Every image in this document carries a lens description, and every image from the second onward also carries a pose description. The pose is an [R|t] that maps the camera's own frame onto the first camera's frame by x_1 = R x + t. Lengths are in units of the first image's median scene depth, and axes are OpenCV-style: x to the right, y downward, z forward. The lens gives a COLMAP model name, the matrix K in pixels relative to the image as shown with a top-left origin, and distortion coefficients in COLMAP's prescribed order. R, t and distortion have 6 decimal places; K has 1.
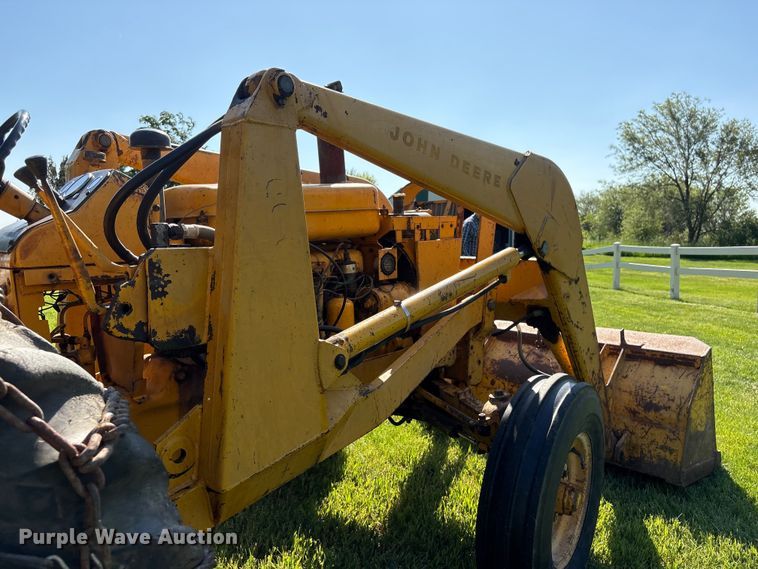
lens RADIAL K [[573.9, 0, 378.1], [0, 573.9, 288.9], [0, 0, 1]] dist [0.019916, 0.002112]
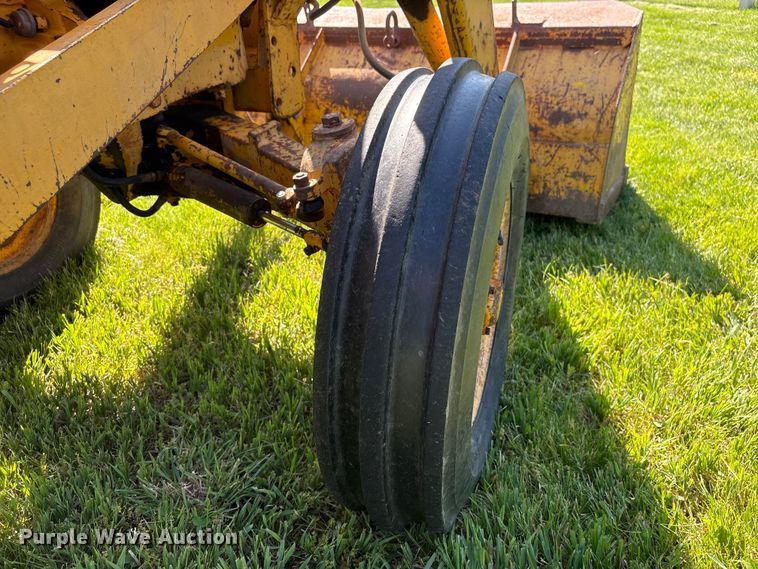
lens RADIAL K [[568.1, 0, 379.0], [0, 568.1, 284.5], [0, 0, 1]] dist [0.061163, -0.072411]
pose [[0.956180, -0.192247, 0.220820, 0.089800], [0.083435, 0.901866, 0.423882, 0.080899], [-0.280640, -0.386883, 0.878387, 0.403446]]
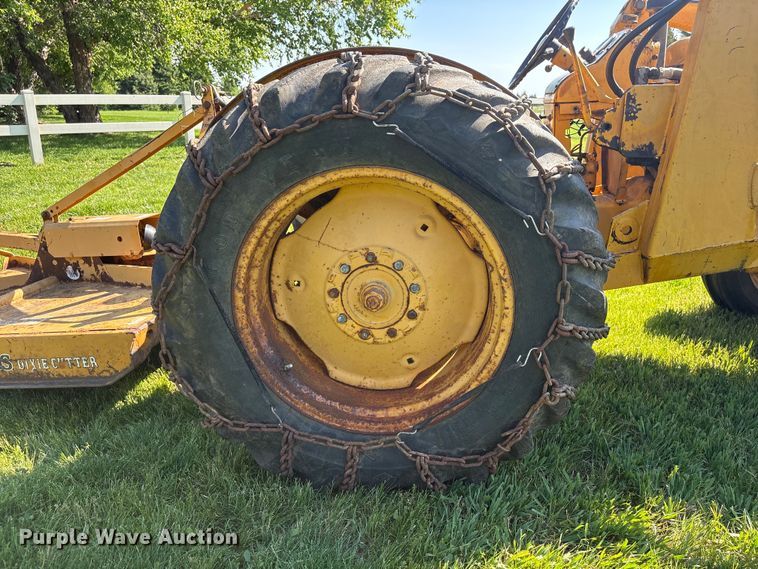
lens RADIAL K [[568.1, 0, 379.0], [0, 568.1, 284.5], [0, 0, 1]] dist [0.061163, -0.072411]
pose [[0.616004, 0.235567, -0.751697, 0.188561], [-0.065115, 0.966202, 0.249428, 0.042092], [0.785047, -0.104702, 0.610523, -0.201159]]
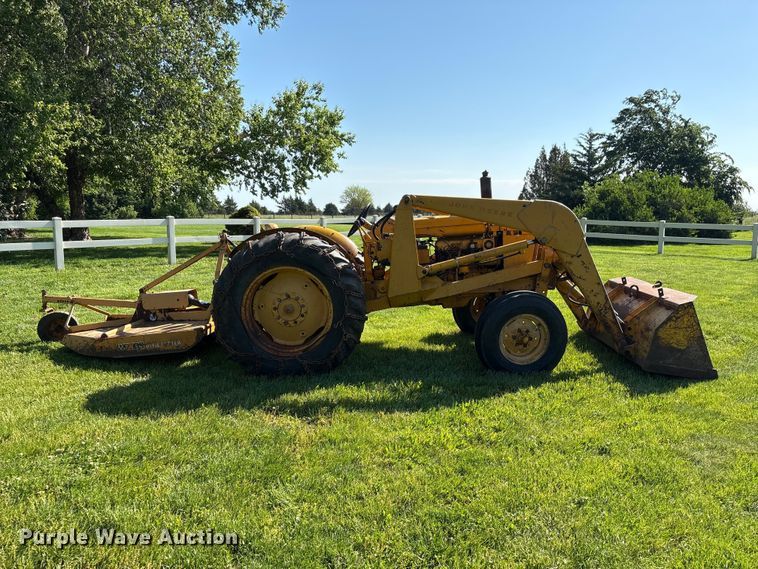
lens RADIAL K [[568.1, 0, 379.0], [0, 568.1, 284.5], [0, 0, 1]] dist [0.061163, -0.072411]
pose [[0.681278, 0.090879, -0.726361, 1.194254], [-0.061182, 0.995861, 0.067214, -0.007395], [0.729463, -0.001351, 0.684019, -0.838778]]
